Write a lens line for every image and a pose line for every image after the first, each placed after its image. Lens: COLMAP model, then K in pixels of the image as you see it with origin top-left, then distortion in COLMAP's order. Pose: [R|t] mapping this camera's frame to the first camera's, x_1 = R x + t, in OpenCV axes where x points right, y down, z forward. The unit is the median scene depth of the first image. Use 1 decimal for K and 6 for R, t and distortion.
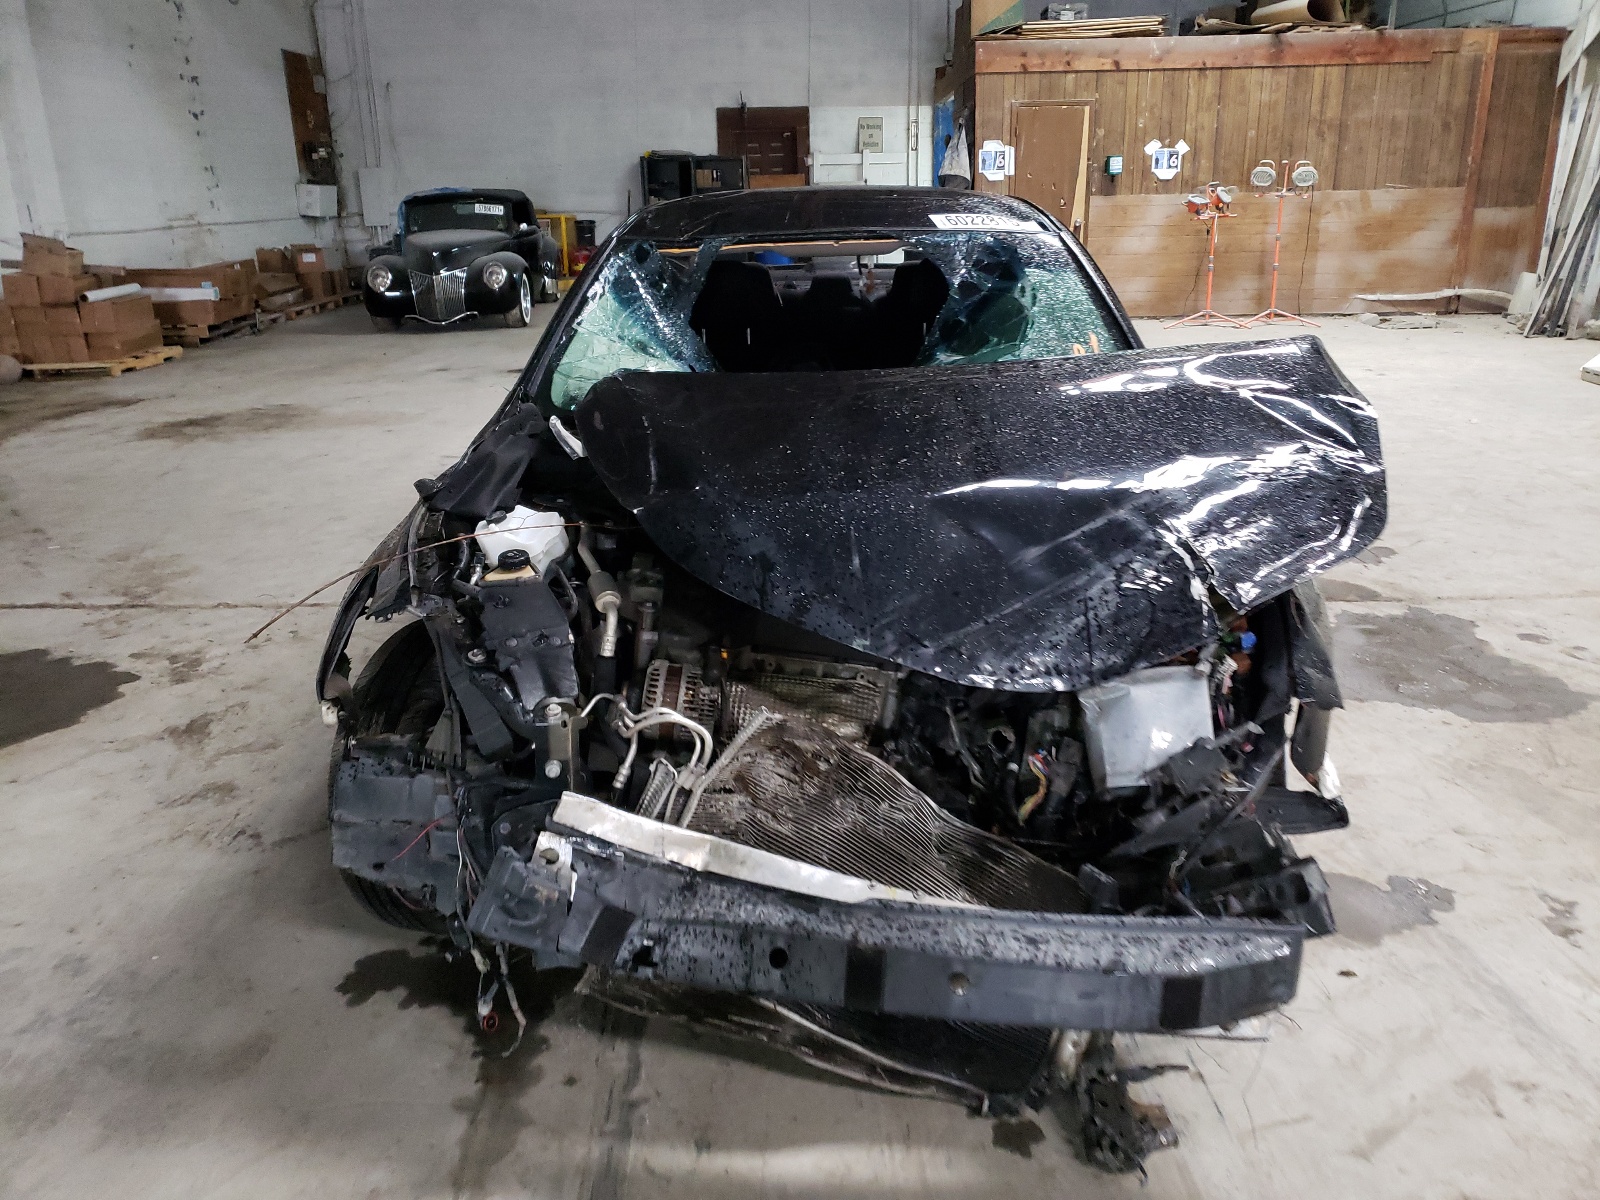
lens RADIAL K [[1249.9, 0, 813.2], [0, 1249.9, 599.1], [0, 0, 1]] dist [-0.010448, 0.036323]
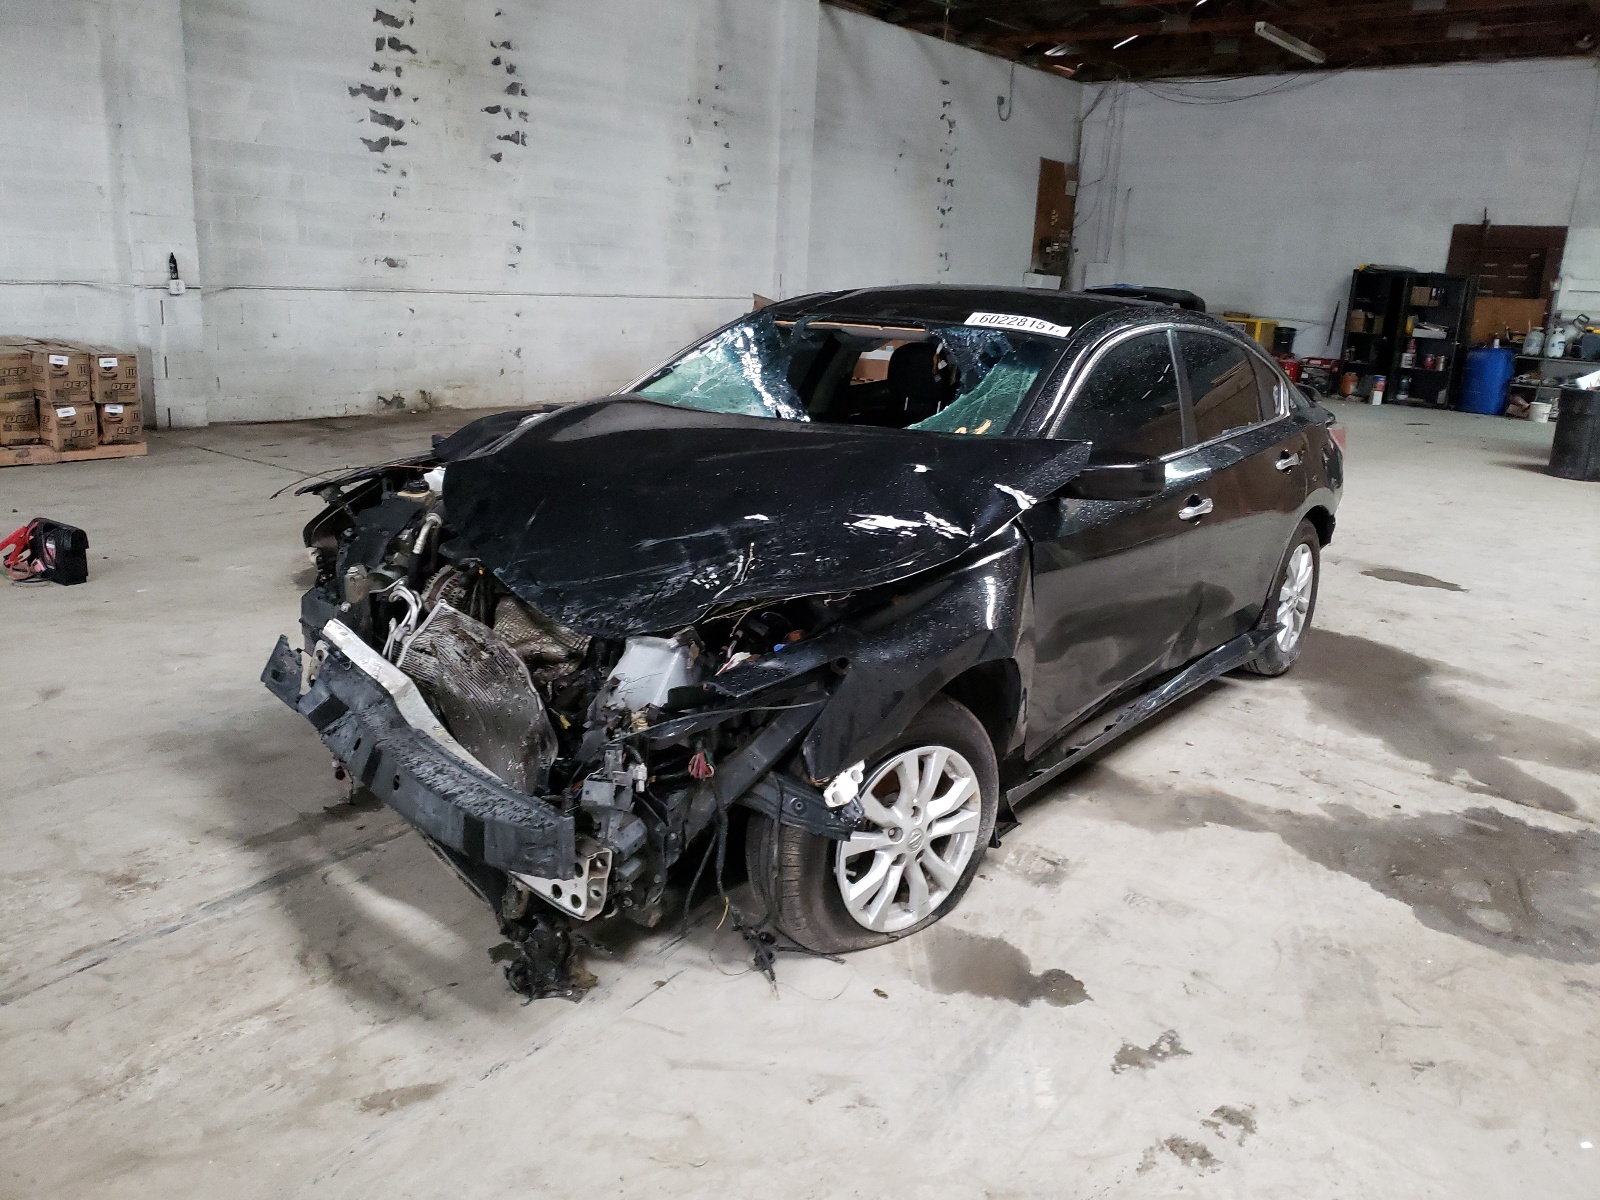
lens RADIAL K [[1249.9, 0, 806.6], [0, 1249.9, 589.9], [0, 0, 1]] dist [-0.010448, 0.036323]
pose [[0.798391, 0.210976, -0.563968, 0.956787], [-0.255624, 0.966776, -0.000215, -0.029059], [0.545186, 0.144336, 0.825796, 0.002600]]
